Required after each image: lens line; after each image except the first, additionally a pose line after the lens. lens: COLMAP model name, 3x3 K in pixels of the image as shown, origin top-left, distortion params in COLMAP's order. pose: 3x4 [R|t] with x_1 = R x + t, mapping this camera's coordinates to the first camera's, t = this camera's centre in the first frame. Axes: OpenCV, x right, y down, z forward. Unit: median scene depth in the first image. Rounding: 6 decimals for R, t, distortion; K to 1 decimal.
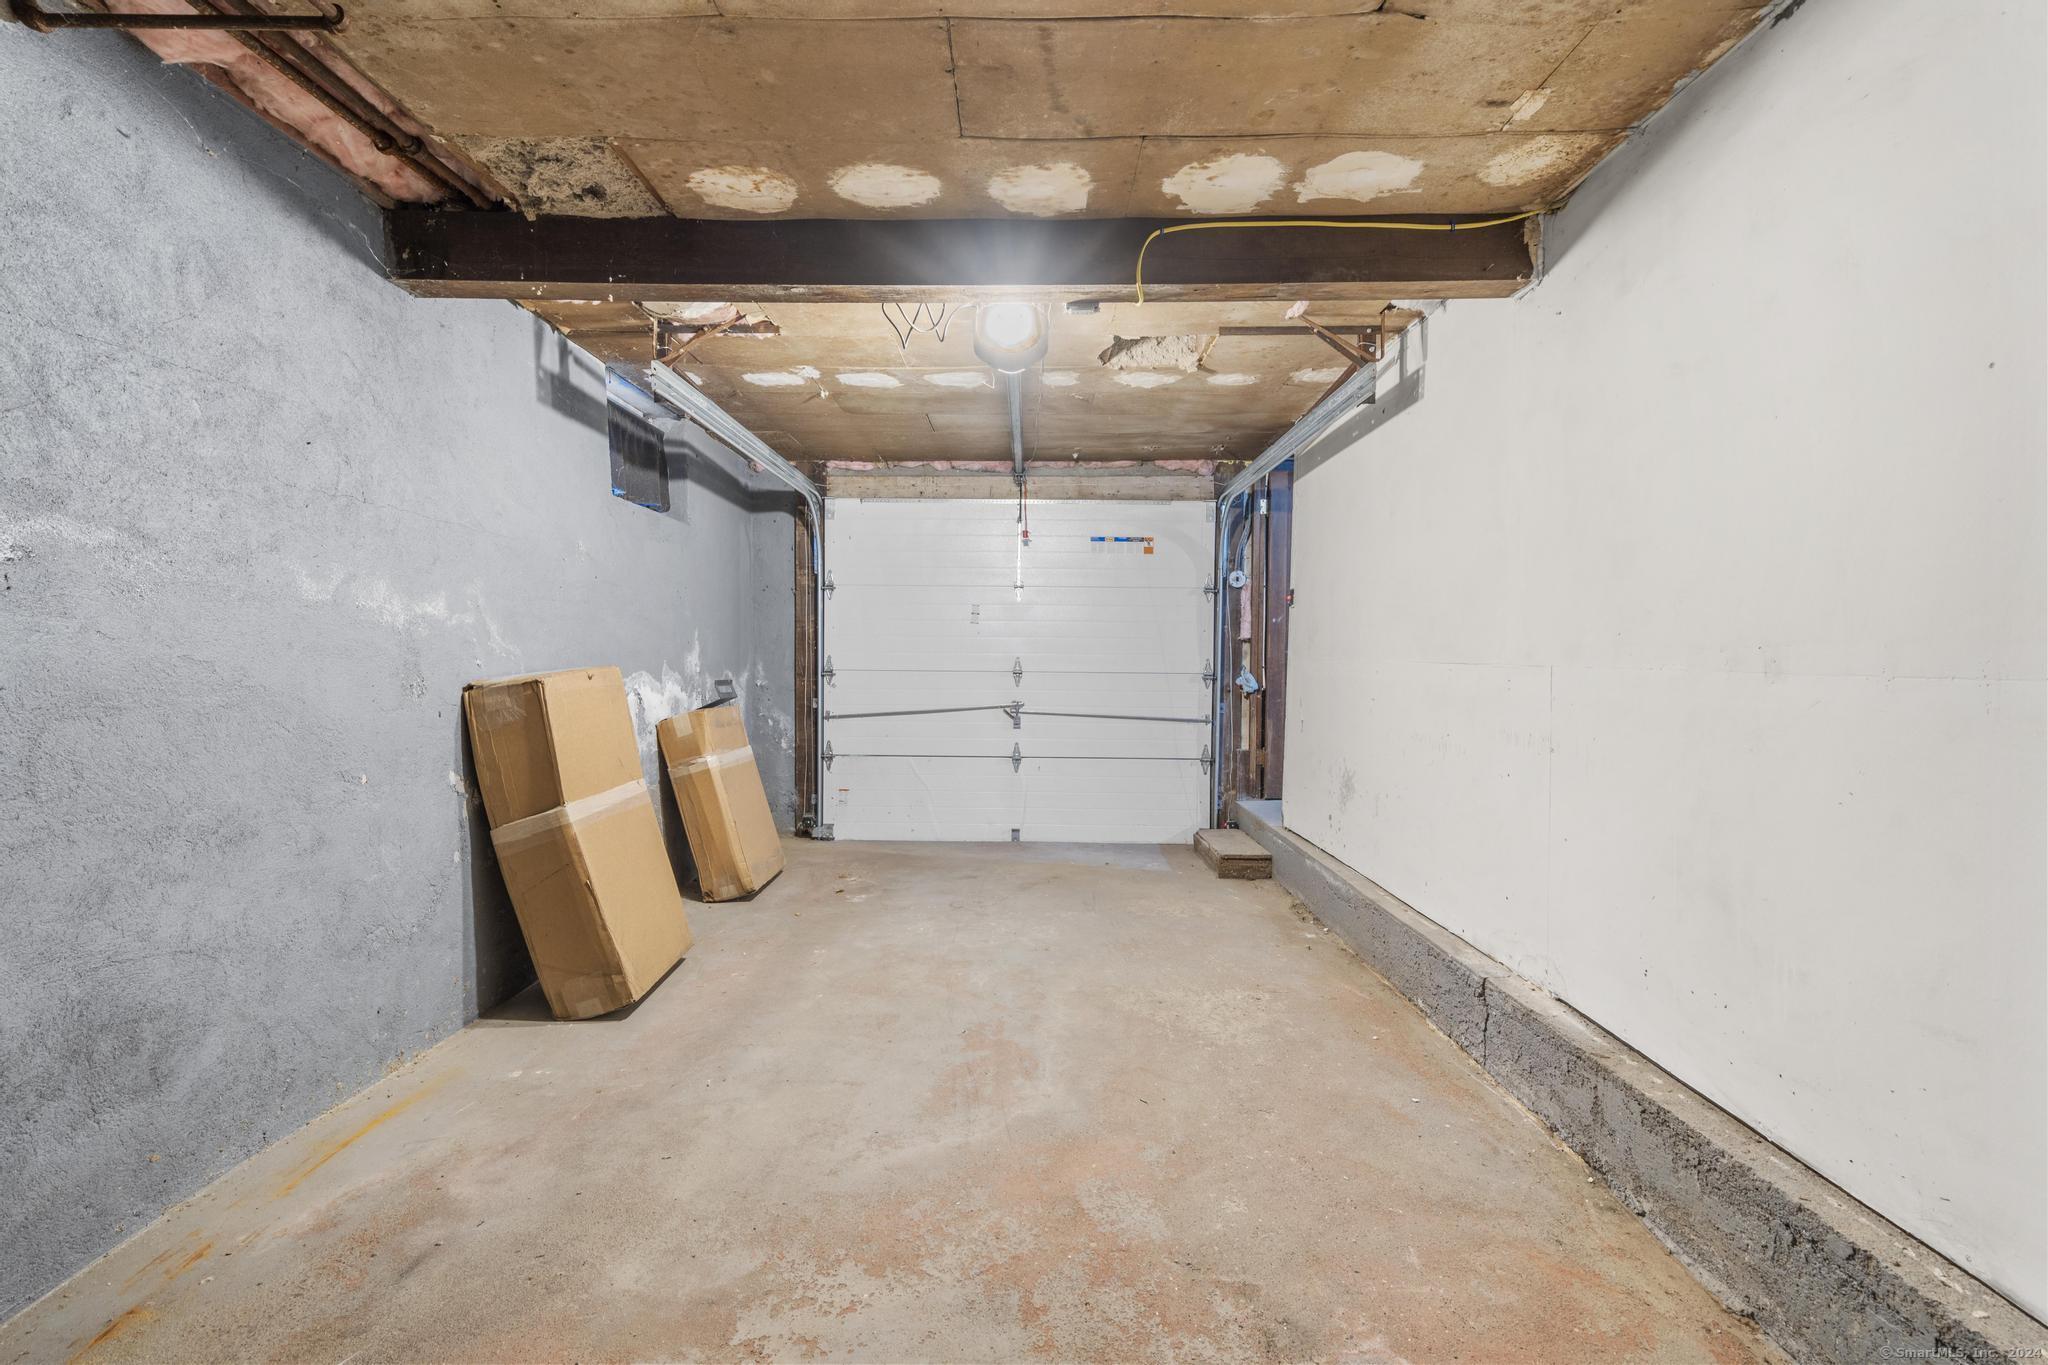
lens RADIAL K [[938.6, 0, 1010.6], [0, 938.6, 677.4], [0, 0, 1]] dist [-0.003287, 0.003382]
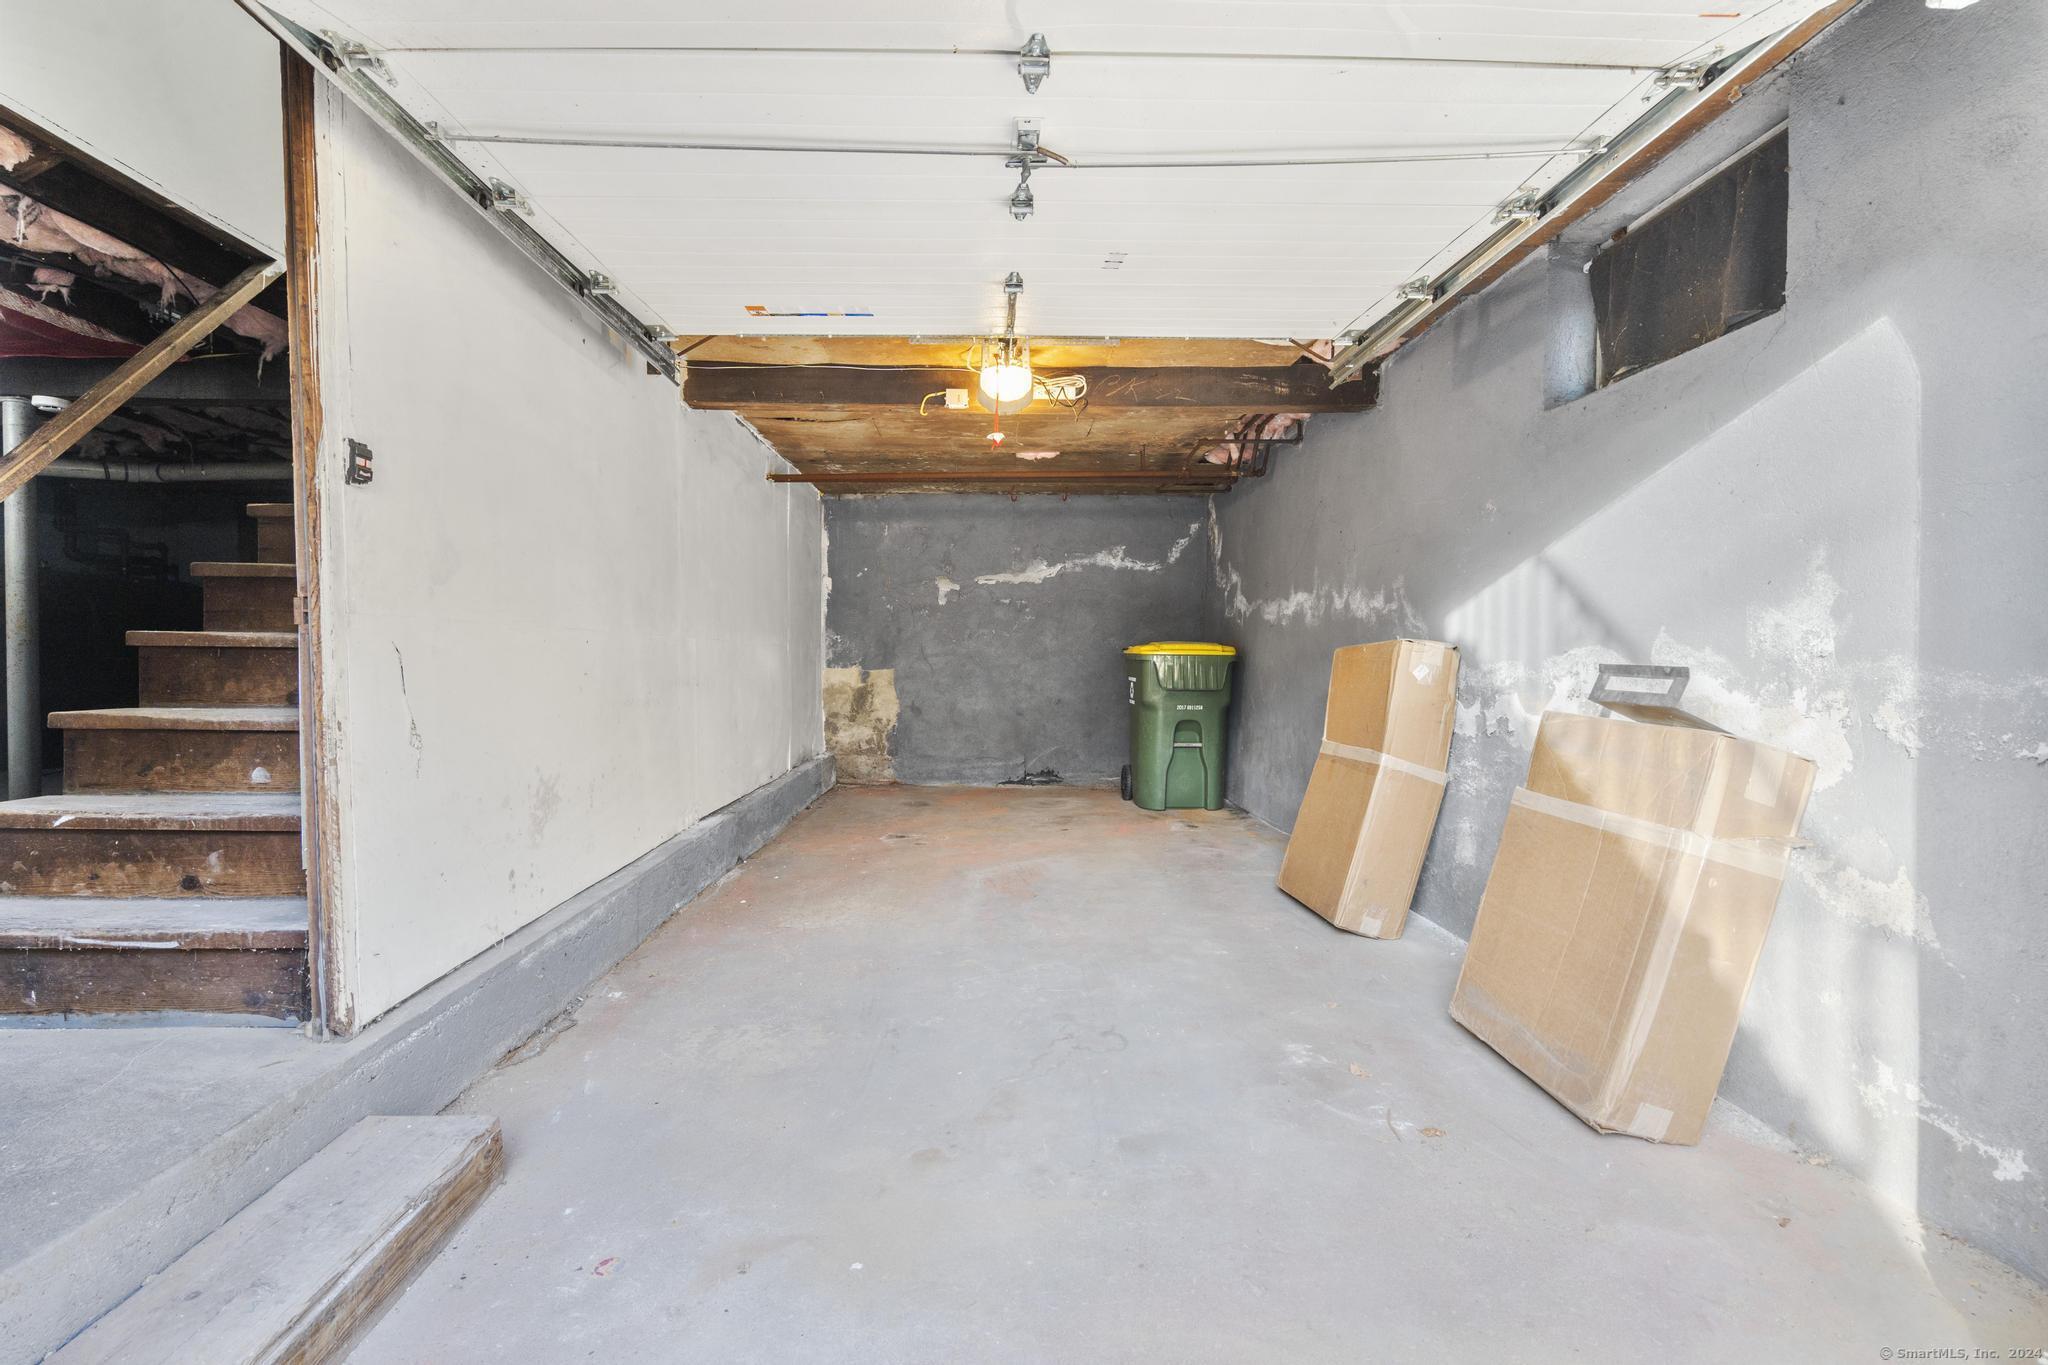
lens RADIAL K [[938.6, 0, 1010.6], [0, 938.6, 677.4], [0, 0, 1]] dist [-0.003287, 0.003382]
pose [[-0.998878, -0.000520, -0.047356, 0.036694], [-0.002440, 0.999176, 0.040506, -0.008348], [0.047296, 0.040576, -0.998056, 1.613955]]
